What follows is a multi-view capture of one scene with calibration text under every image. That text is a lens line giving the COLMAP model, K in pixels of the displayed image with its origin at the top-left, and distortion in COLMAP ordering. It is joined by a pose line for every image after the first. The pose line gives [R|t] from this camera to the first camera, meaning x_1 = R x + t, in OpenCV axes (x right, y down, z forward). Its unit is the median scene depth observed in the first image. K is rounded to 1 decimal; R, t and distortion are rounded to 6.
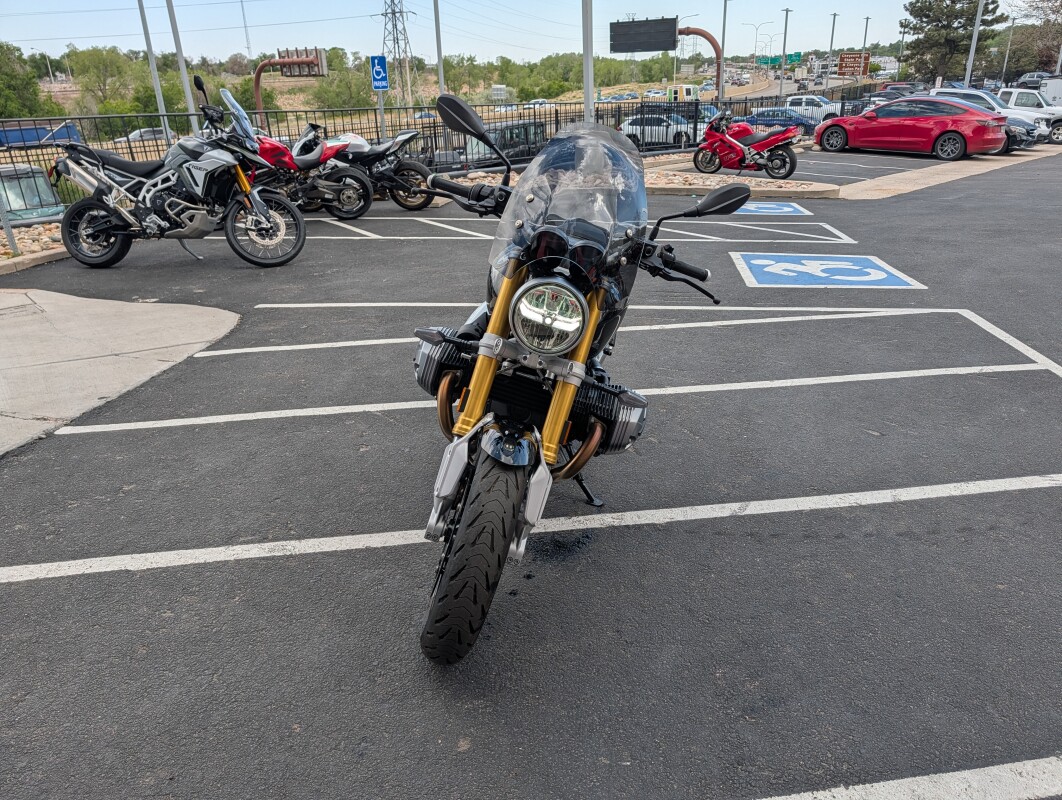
lens RADIAL K [[767.6, 0, 536.0], [0, 767.6, 399.3], [0, 0, 1]] dist [0.008861, -0.003803]
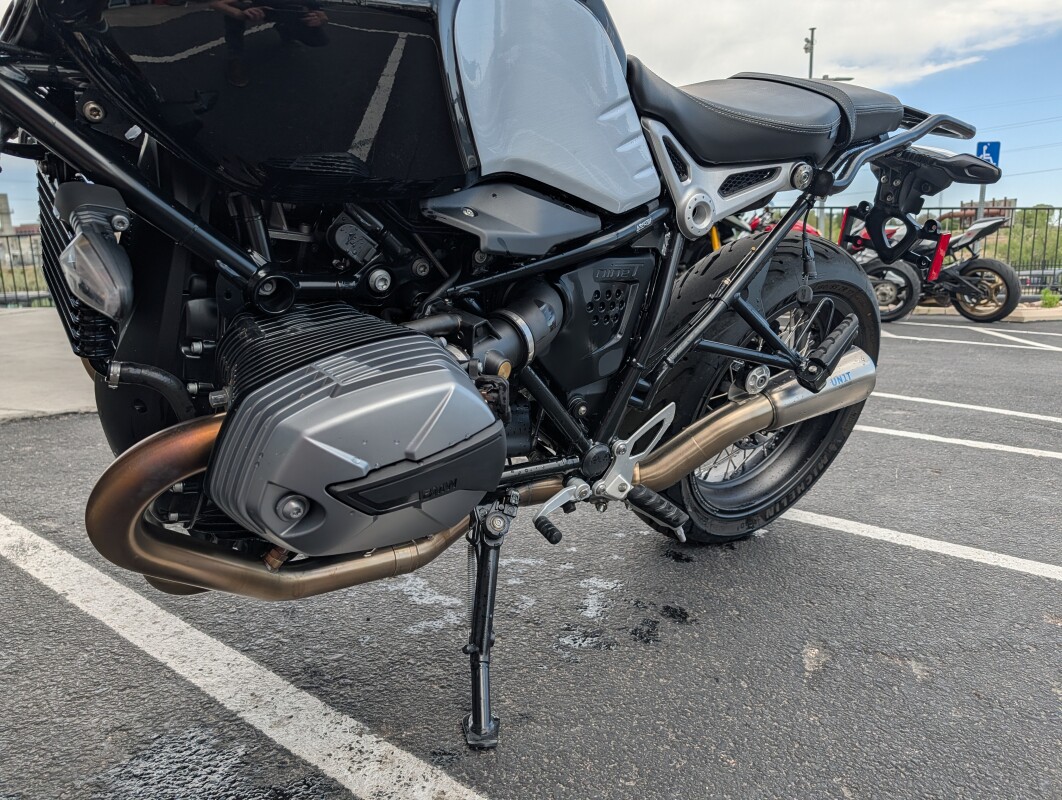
lens RADIAL K [[767.6, 0, 534.7], [0, 767.6, 410.7], [0, 0, 1]] dist [0.008861, -0.003803]
pose [[0.689162, 0.160123, -0.706694, 0.121065], [-0.283057, 0.957278, -0.059135, 0.005081], [0.667034, 0.240789, 0.705043, 0.290682]]
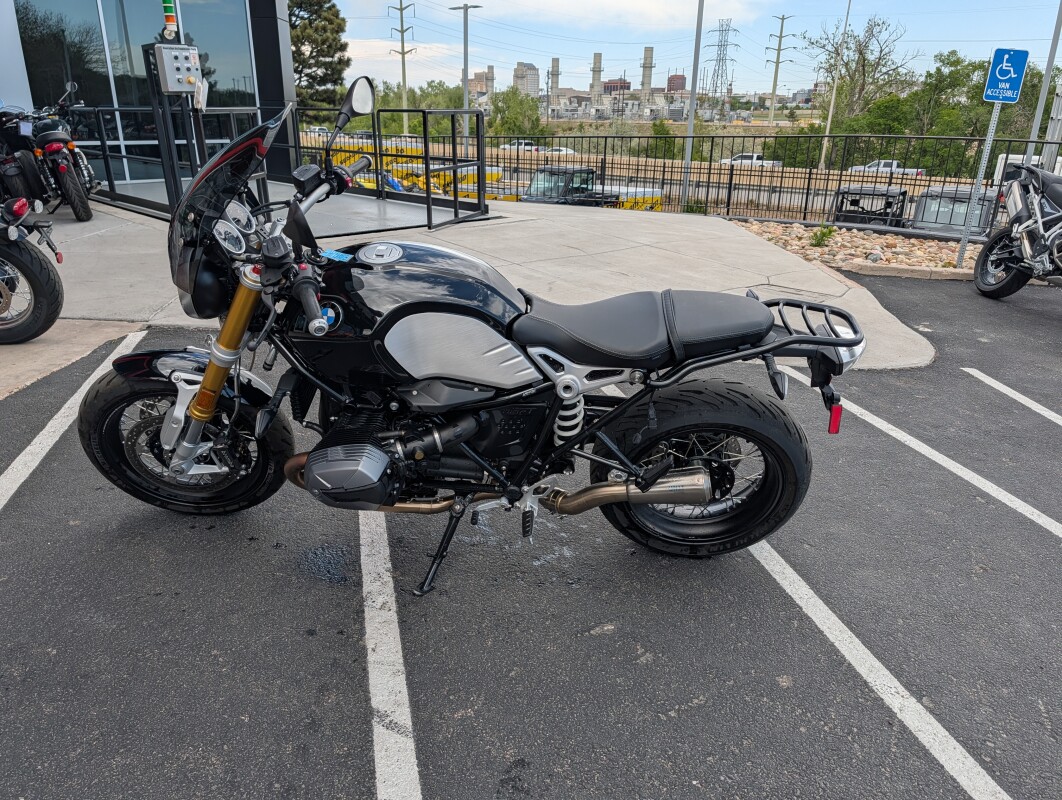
lens RADIAL K [[767.6, 0, 534.3], [0, 767.6, 394.2], [0, 0, 1]] dist [0.008861, -0.003803]
pose [[0.097742, 0.370265, -0.923769, 0.295304], [-0.410356, 0.860629, 0.301539, -0.128955], [0.906672, 0.349601, 0.236060, 0.329993]]
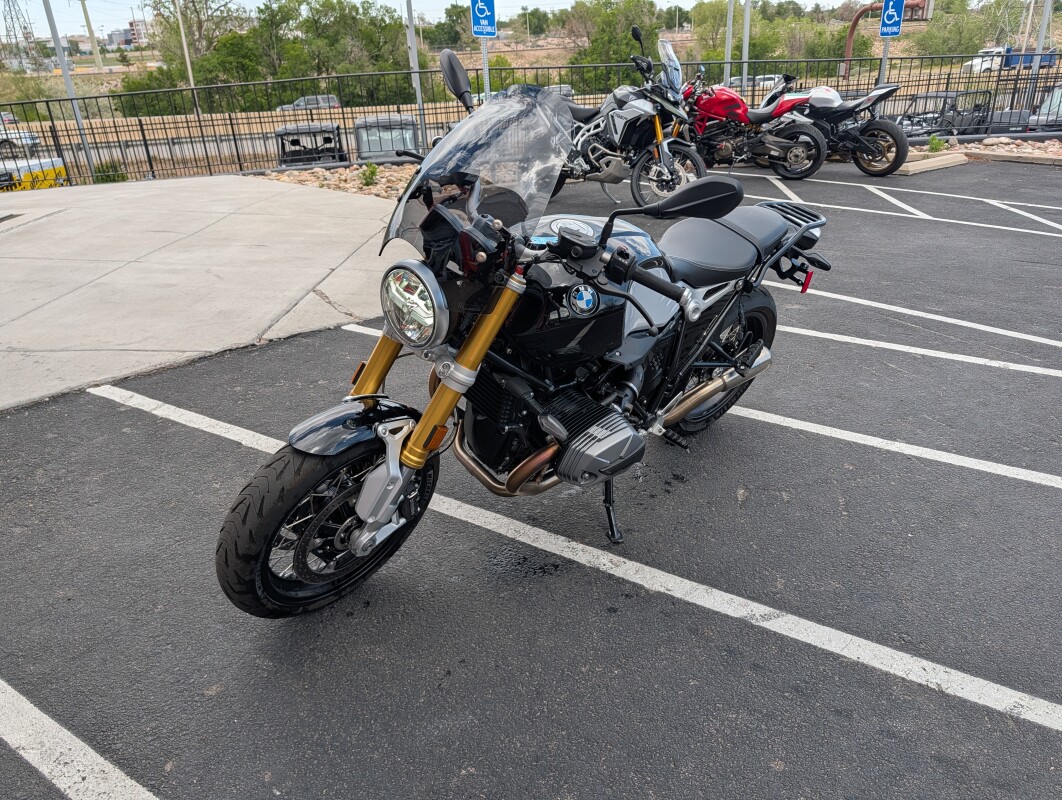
lens RADIAL K [[767.6, 0, 539.1], [0, 767.6, 394.0], [0, 0, 1]] dist [0.008861, -0.003803]
pose [[0.766221, 0.262653, -0.586446, 0.184465], [-0.231663, 0.964185, 0.129152, -0.042770], [0.599364, 0.036899, 0.799626, 0.102206]]
